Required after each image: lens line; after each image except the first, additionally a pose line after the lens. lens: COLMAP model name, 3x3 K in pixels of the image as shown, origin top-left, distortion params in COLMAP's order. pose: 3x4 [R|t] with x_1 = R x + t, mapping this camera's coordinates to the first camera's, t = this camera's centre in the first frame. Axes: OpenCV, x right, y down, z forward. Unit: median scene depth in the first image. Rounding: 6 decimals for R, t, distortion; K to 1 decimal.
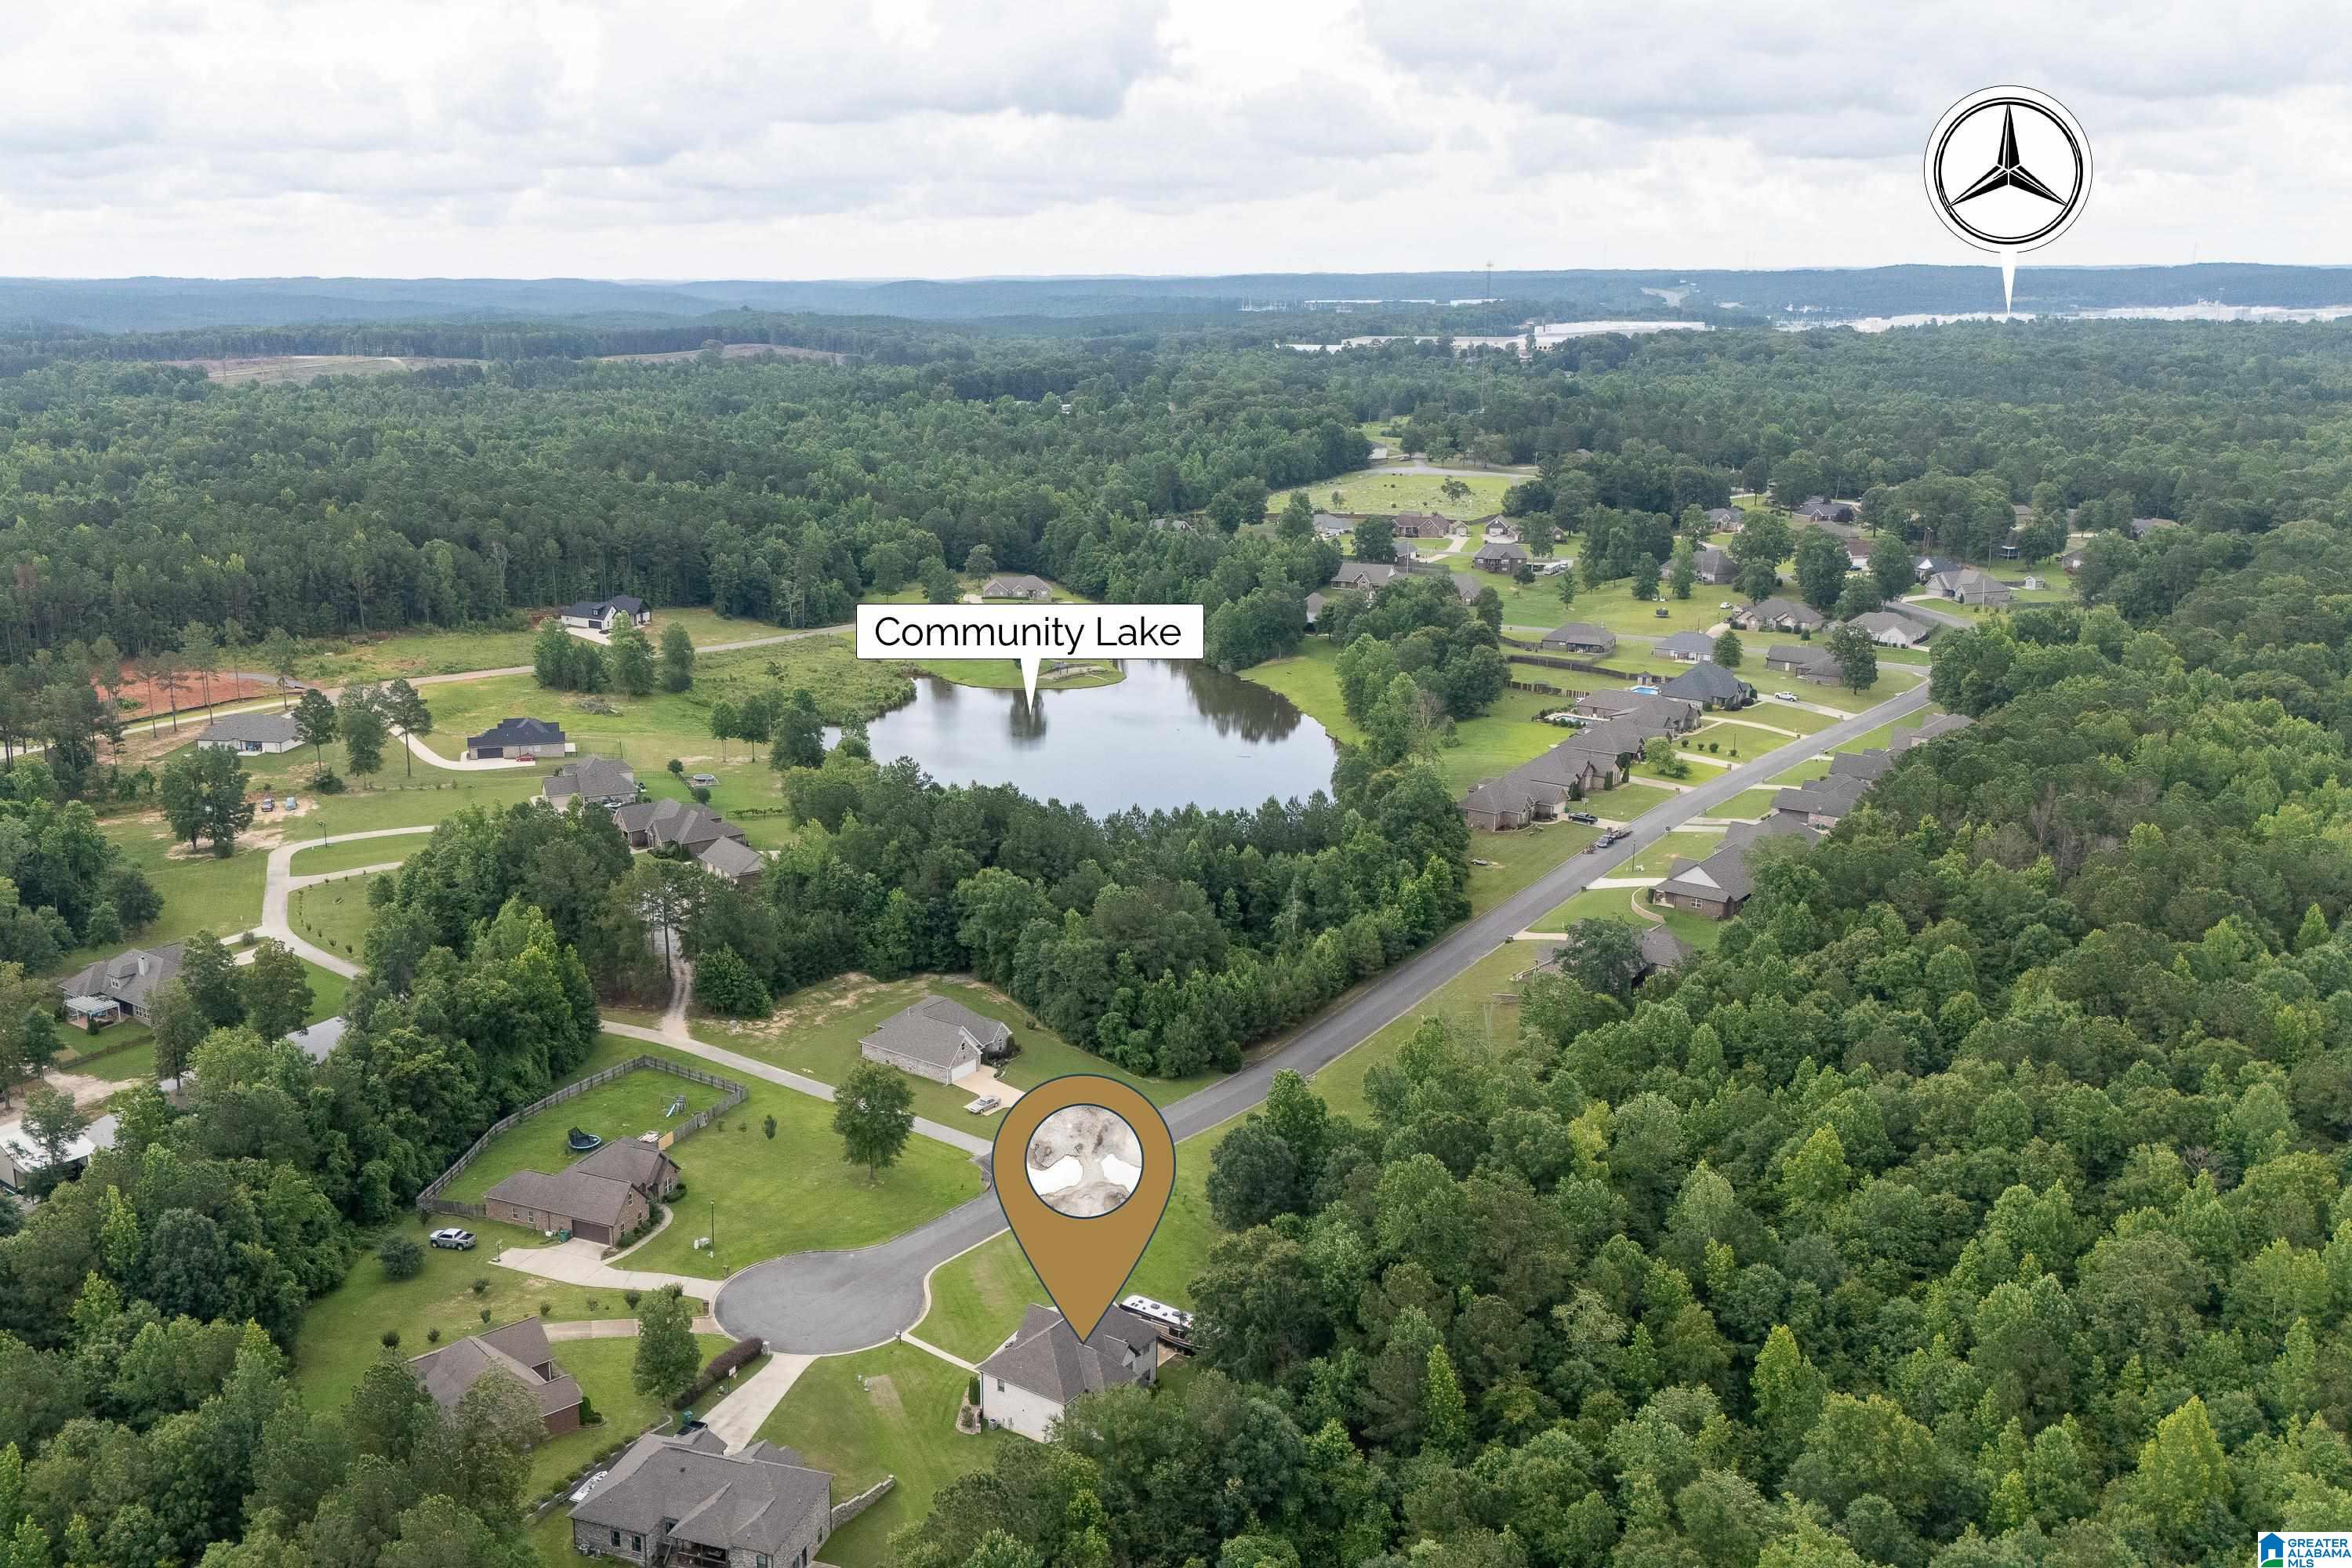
lens RADIAL K [[2051.2, 0, 993.7], [0, 2051.2, 783.9], [0, 0, 1]] dist [0.095665, -0.001030]
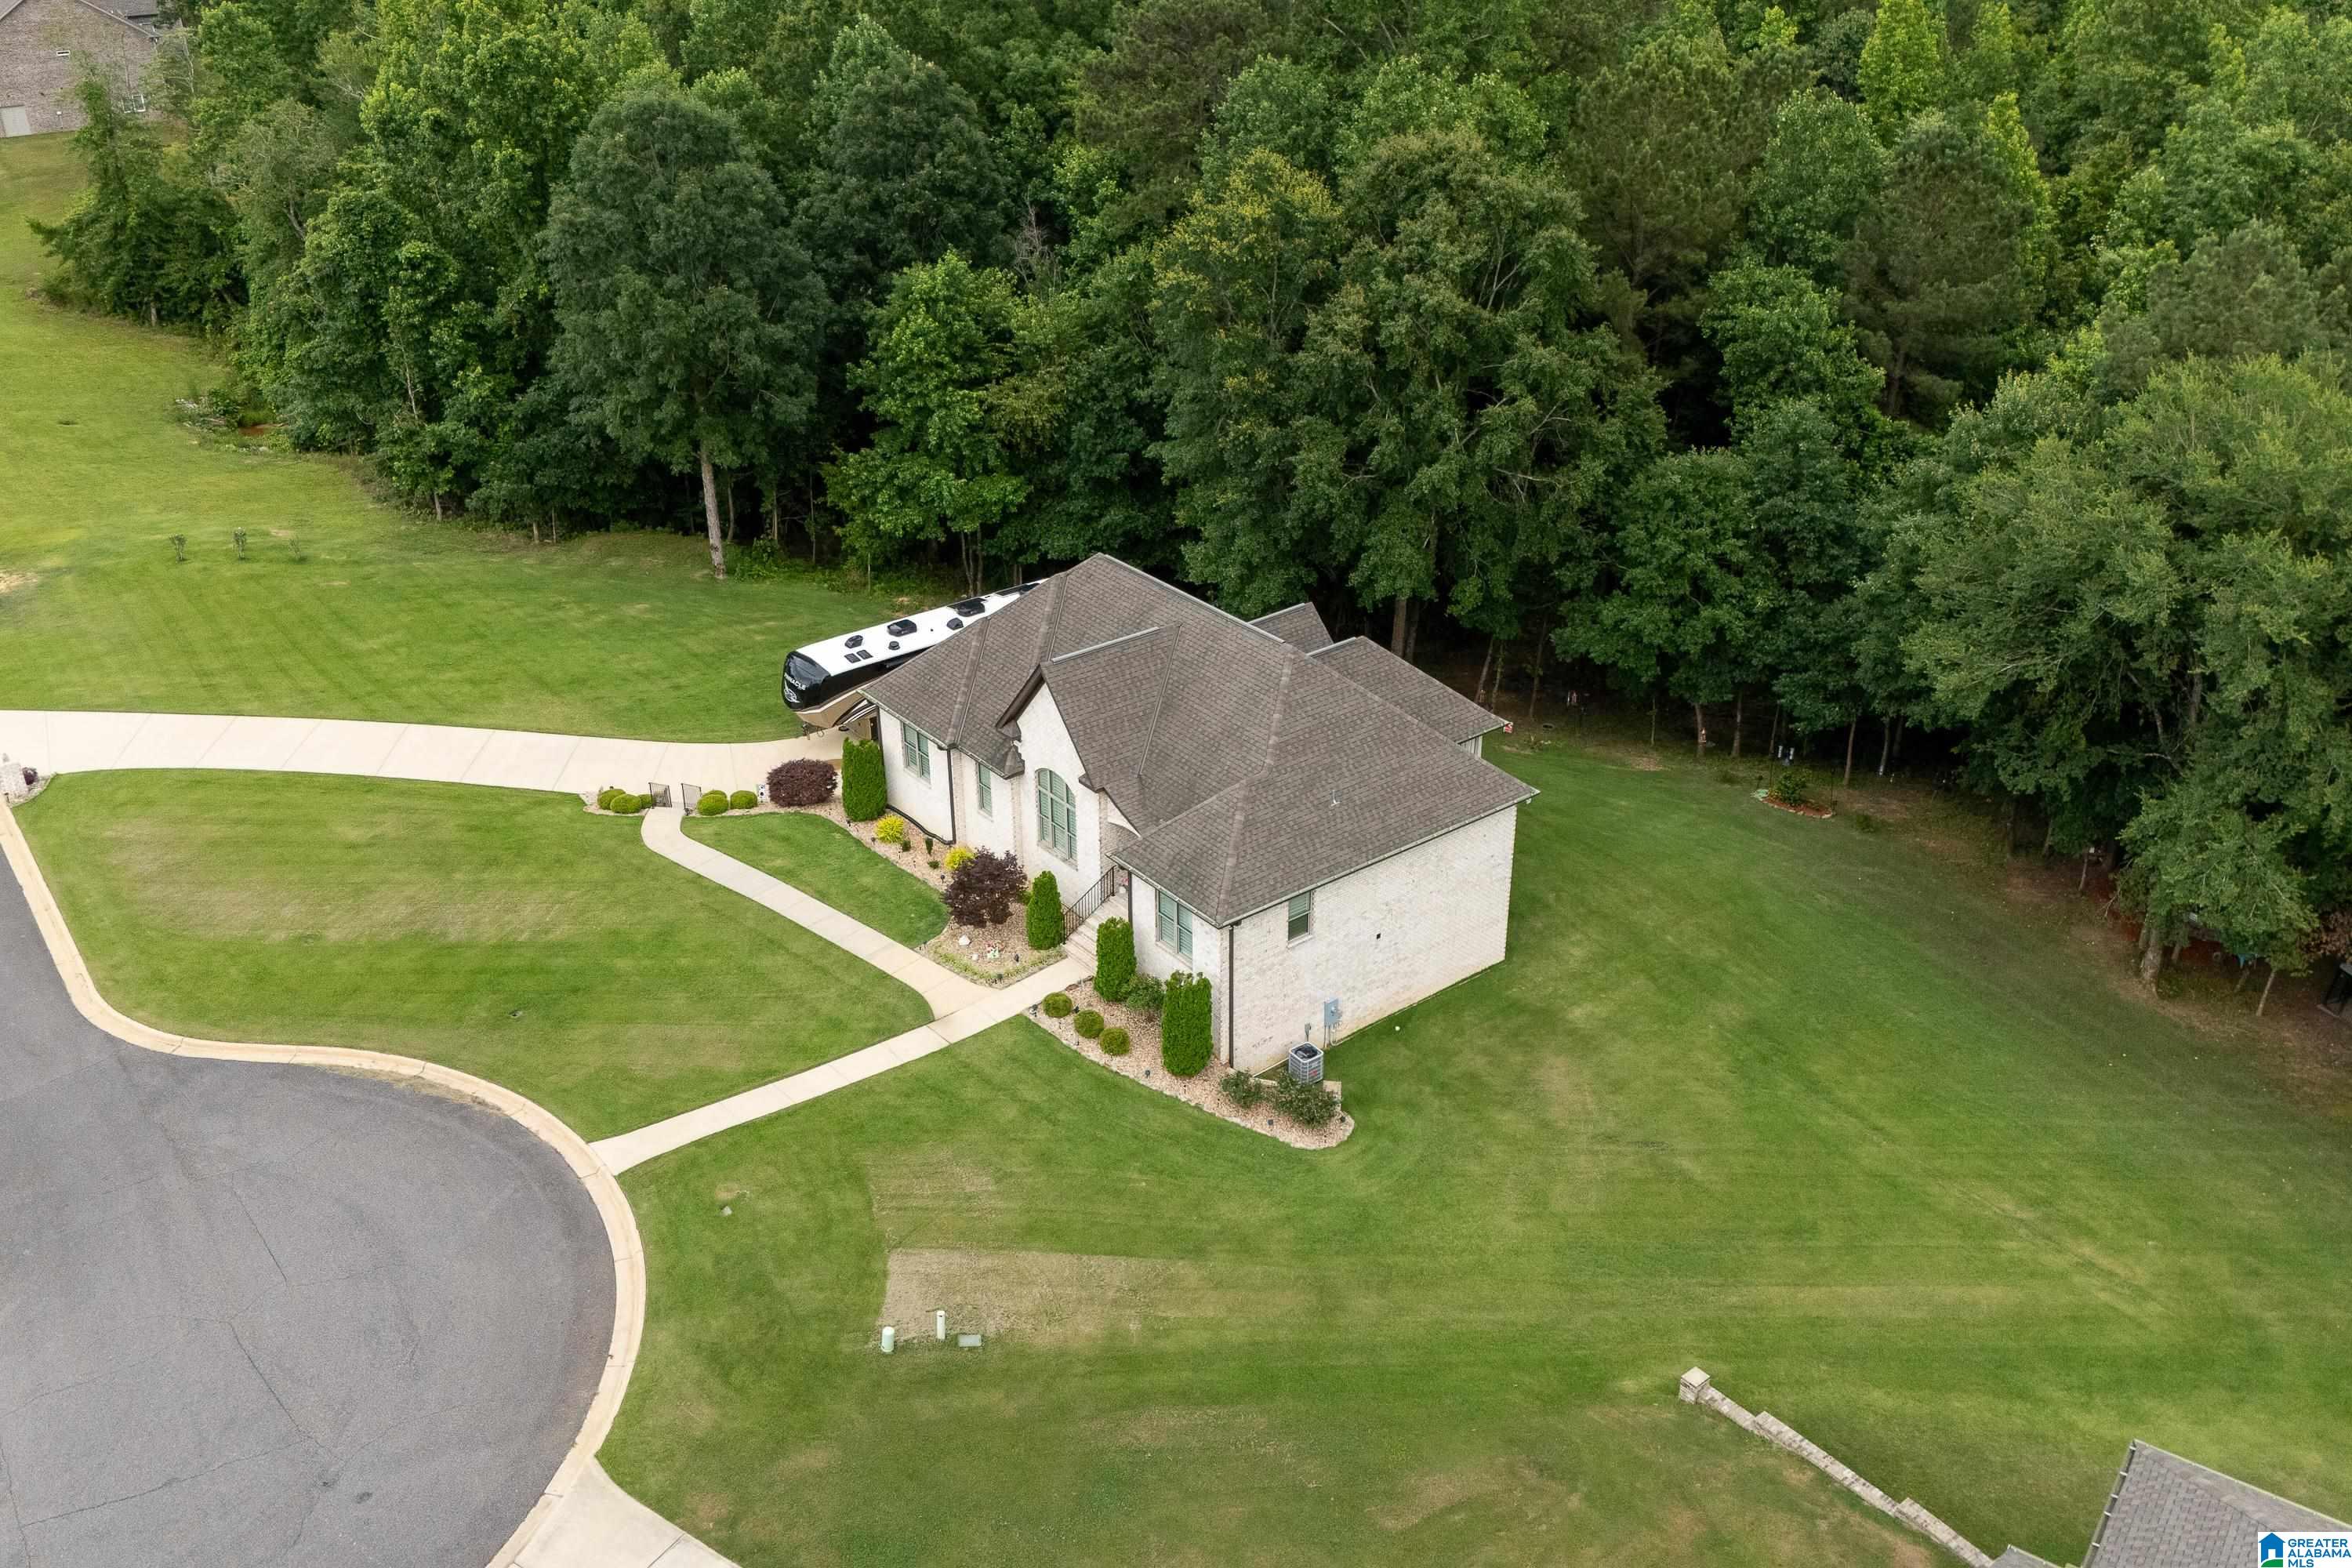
lens RADIAL K [[2074.7, 0, 1176.0], [0, 2074.7, 784.0], [0, 0, 1]] dist [0.106003, -0.183989]
pose [[0.241000, -0.442249, 0.863907, -0.185933], [0.235188, 0.890224, 0.390112, 0.147761], [-0.941597, 0.109163, 0.318556, 0.799924]]
